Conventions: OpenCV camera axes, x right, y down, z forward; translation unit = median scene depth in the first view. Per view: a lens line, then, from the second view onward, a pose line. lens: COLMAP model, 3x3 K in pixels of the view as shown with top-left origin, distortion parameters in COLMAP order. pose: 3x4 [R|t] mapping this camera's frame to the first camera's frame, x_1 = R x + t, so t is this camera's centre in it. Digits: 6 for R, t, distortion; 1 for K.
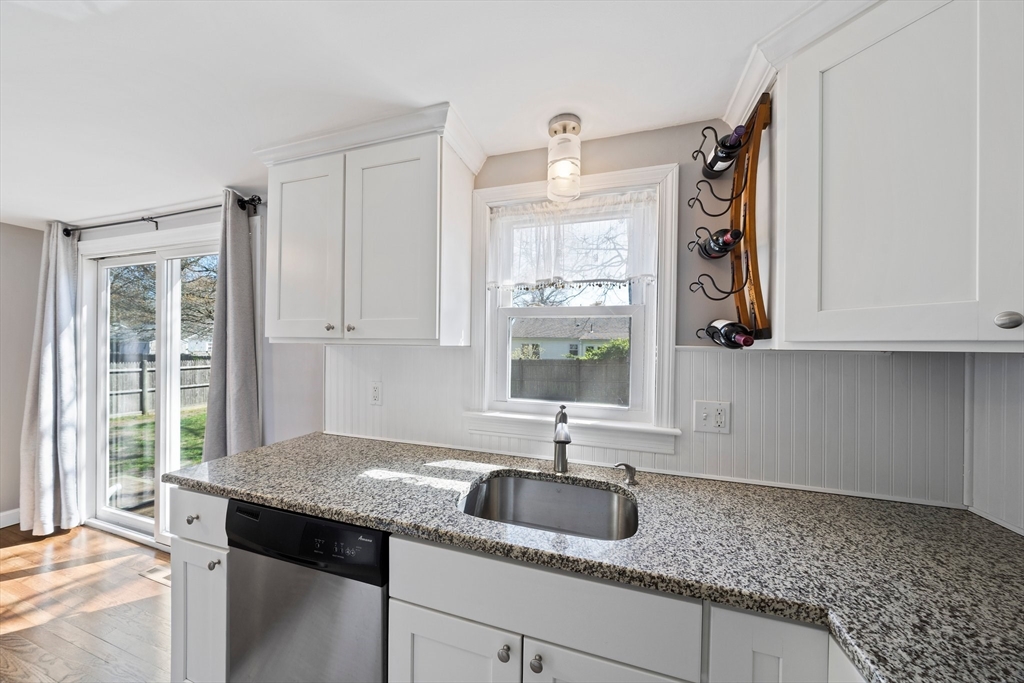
lens RADIAL K [[352.9, 0, 507.3], [0, 352.9, 345.4], [0, 0, 1]] dist [-0.002728, -0.001267]
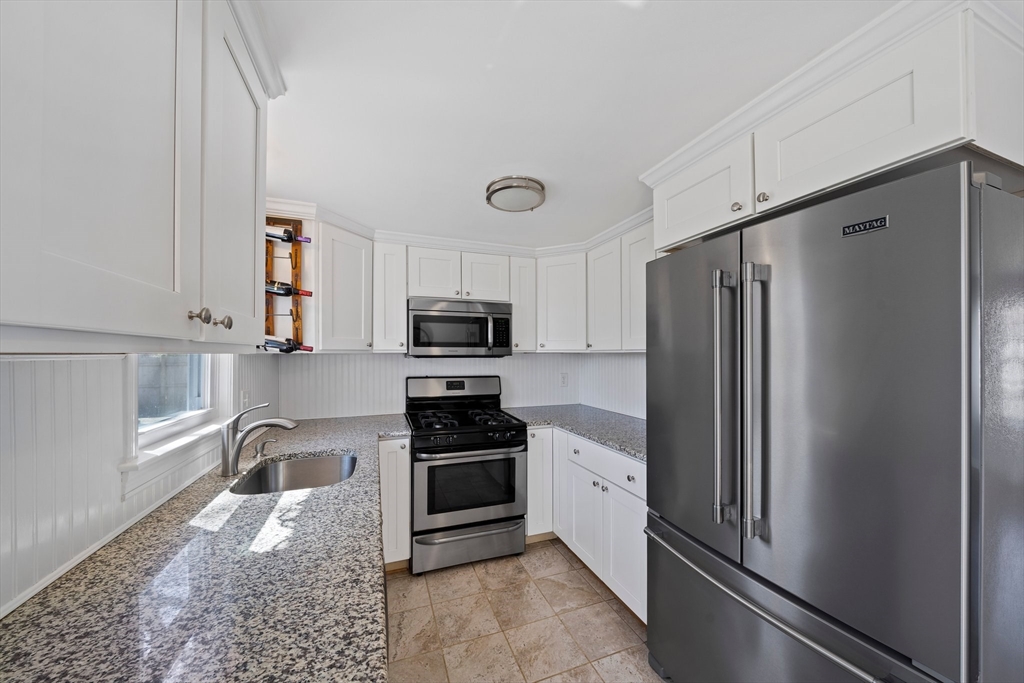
lens RADIAL K [[352.9, 0, 508.6], [0, 352.9, 351.4], [0, 0, 1]] dist [-0.002728, -0.001267]
pose [[-0.631016, -0.008546, 0.775723, -1.092382], [-0.003720, 0.999961, 0.007990, -0.010671], [-0.775761, 0.002156, -0.631023, 0.978015]]
